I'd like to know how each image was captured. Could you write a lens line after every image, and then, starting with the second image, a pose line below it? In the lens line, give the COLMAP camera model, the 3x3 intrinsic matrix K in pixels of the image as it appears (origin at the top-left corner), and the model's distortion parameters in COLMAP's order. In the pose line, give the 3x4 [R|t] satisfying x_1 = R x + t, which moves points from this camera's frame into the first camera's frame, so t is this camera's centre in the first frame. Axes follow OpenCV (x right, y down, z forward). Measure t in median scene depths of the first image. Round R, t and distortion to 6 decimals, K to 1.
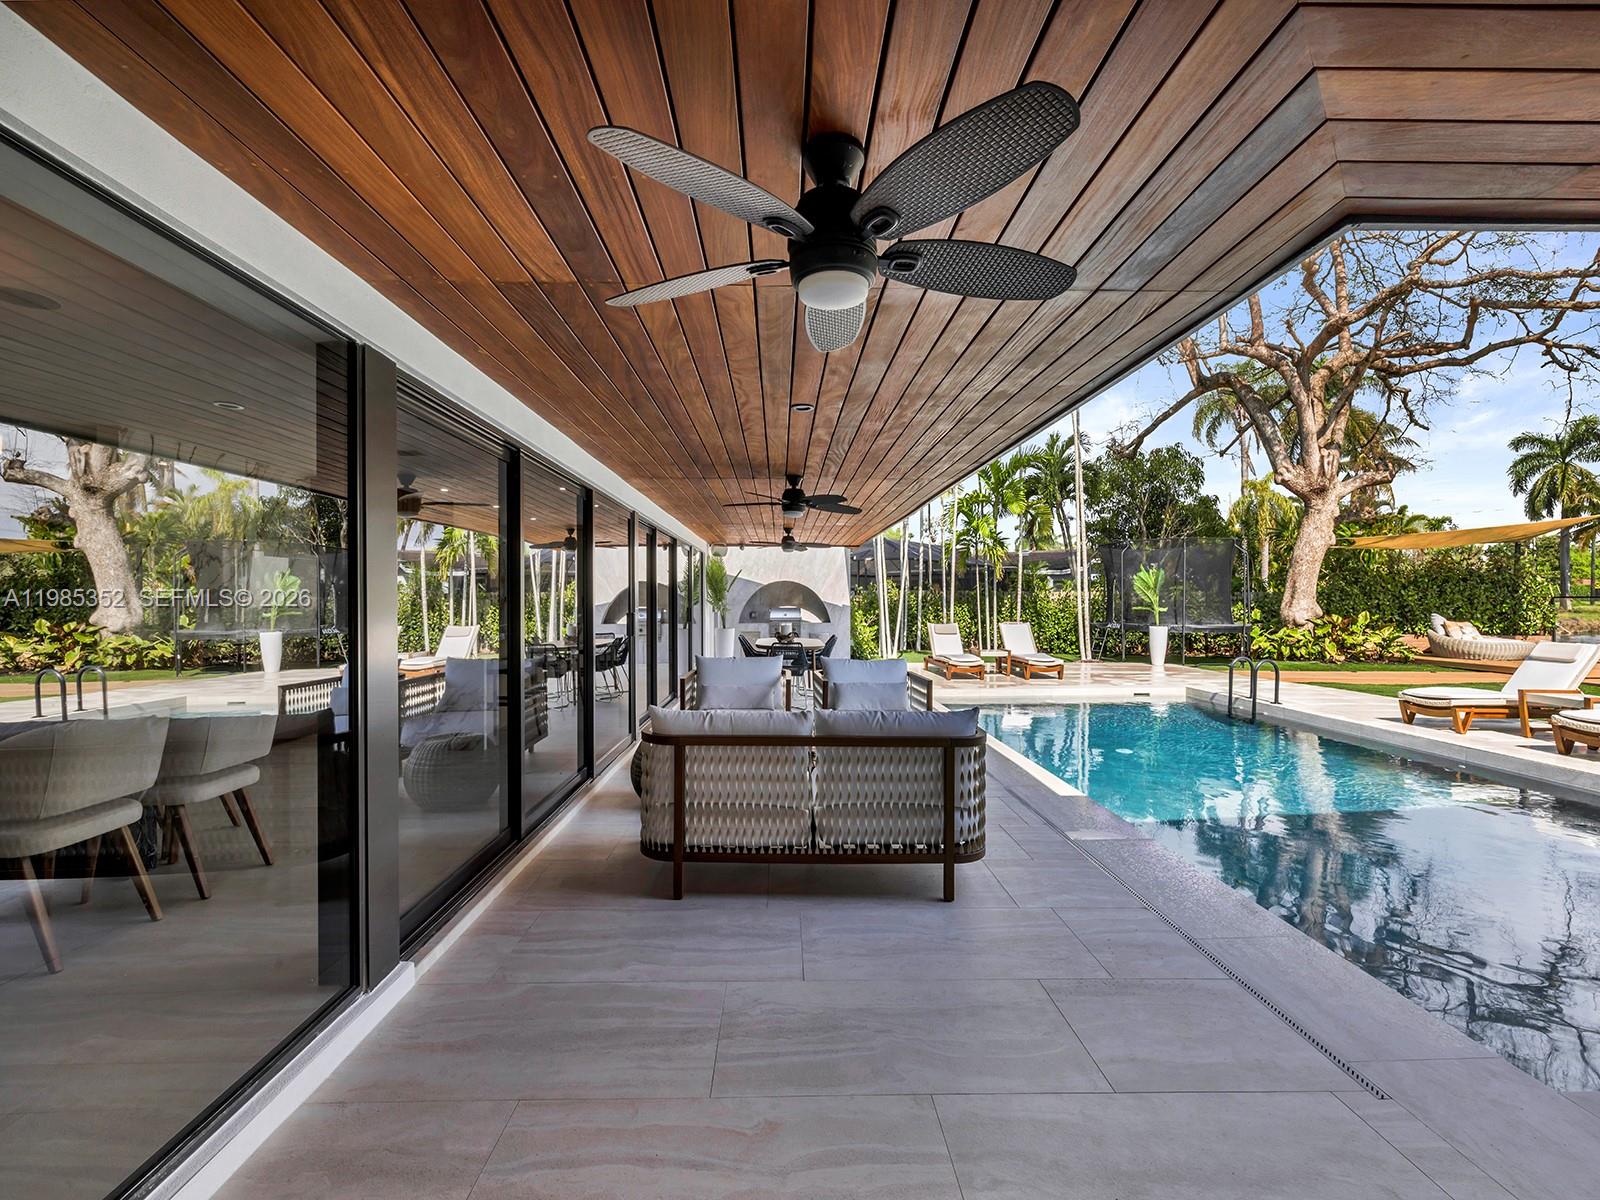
lens RADIAL K [[673.7, 0, 800.0], [0, 673.7, 600.0], [0, 0, 1]] dist [0.001543, 0.000952]
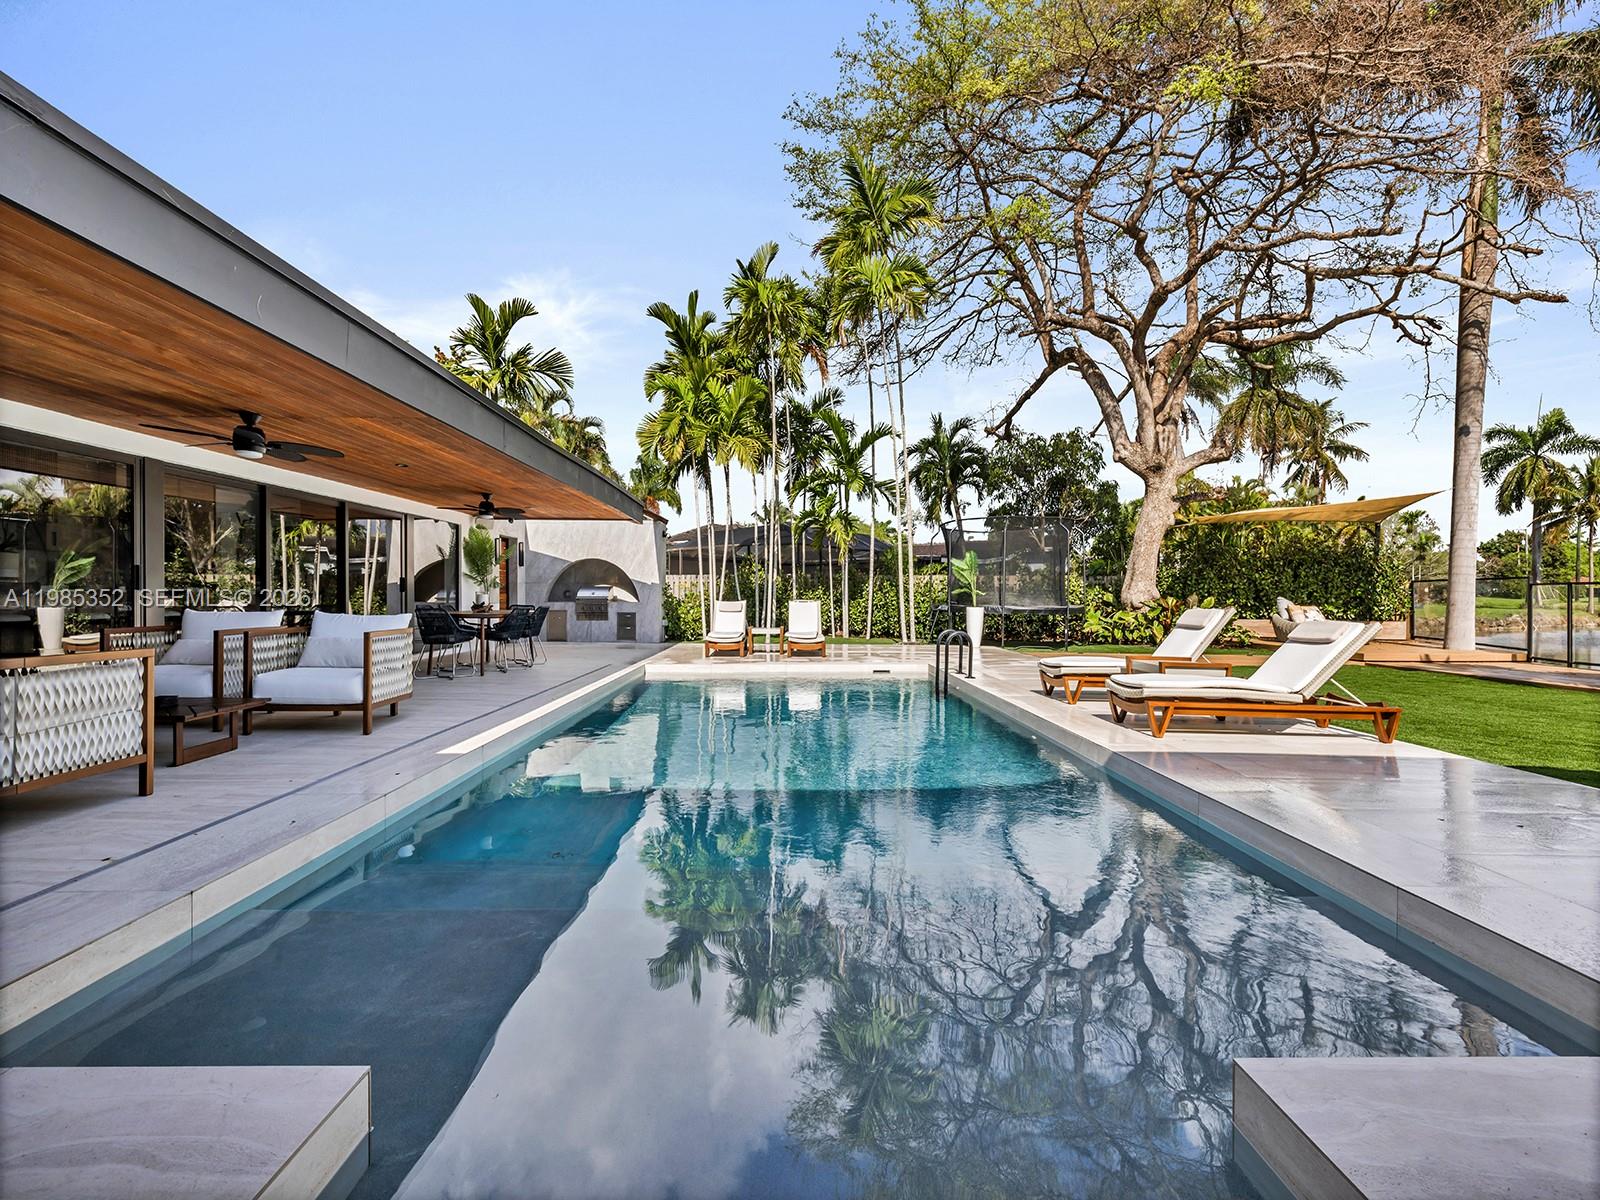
lens RADIAL K [[668.6, 0, 793.6], [0, 668.6, 600.0], [0, 0, 1]] dist [-0.000054, 0.000072]
pose [[0.999829, 0.004738, -0.017874, 0.265534], [-0.004616, 0.999966, 0.006868, 0.021326], [0.017906, -0.006785, 0.999817, 0.033276]]
